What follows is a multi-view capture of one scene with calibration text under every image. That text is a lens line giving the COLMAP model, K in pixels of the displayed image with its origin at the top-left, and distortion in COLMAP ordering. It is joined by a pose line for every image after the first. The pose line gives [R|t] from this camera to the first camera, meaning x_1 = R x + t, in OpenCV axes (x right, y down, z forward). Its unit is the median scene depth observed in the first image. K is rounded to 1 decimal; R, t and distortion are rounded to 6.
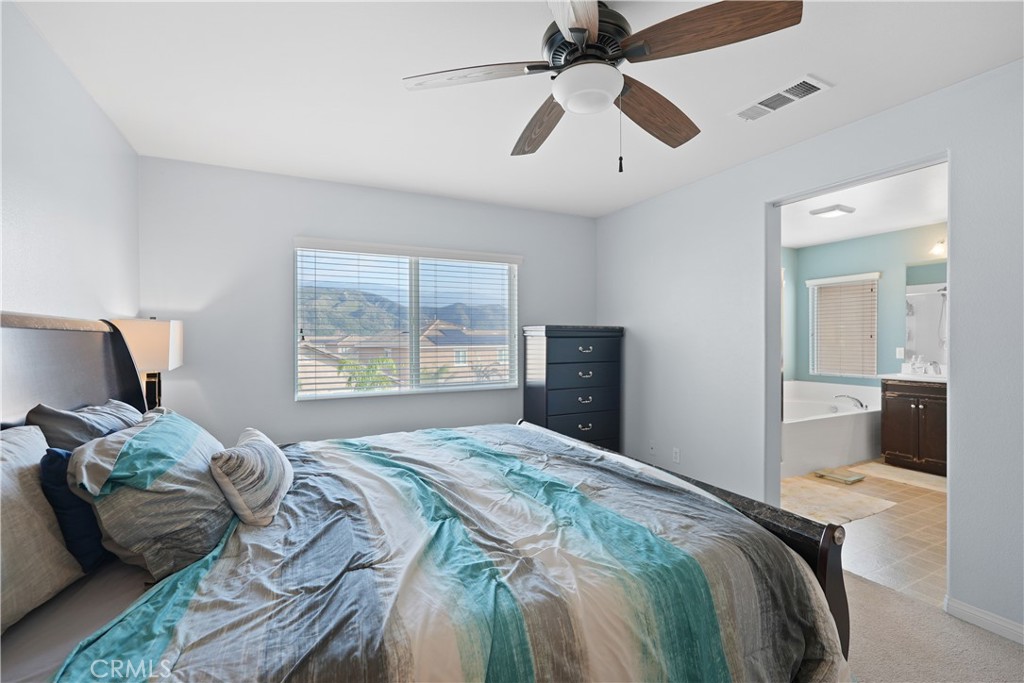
lens RADIAL K [[457.8, 0, 512.7], [0, 457.8, 343.1], [0, 0, 1]] dist [-0.008471, 0.003909]
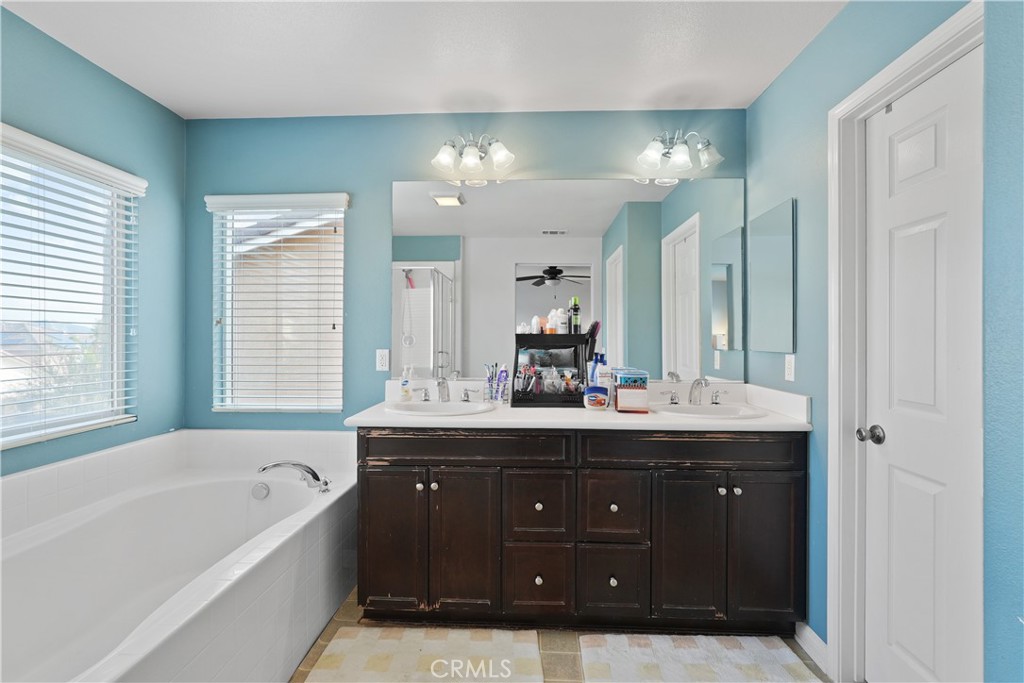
lens RADIAL K [[457.8, 0, 513.0], [0, 457.8, 339.1], [0, 0, 1]] dist [-0.008471, 0.003909]
pose [[0.491645, 0.001621, 0.870794, 0.500210], [-0.000676, 0.999999, -0.001480, -0.001280], [-0.870796, 0.000139, 0.491645, 0.652994]]
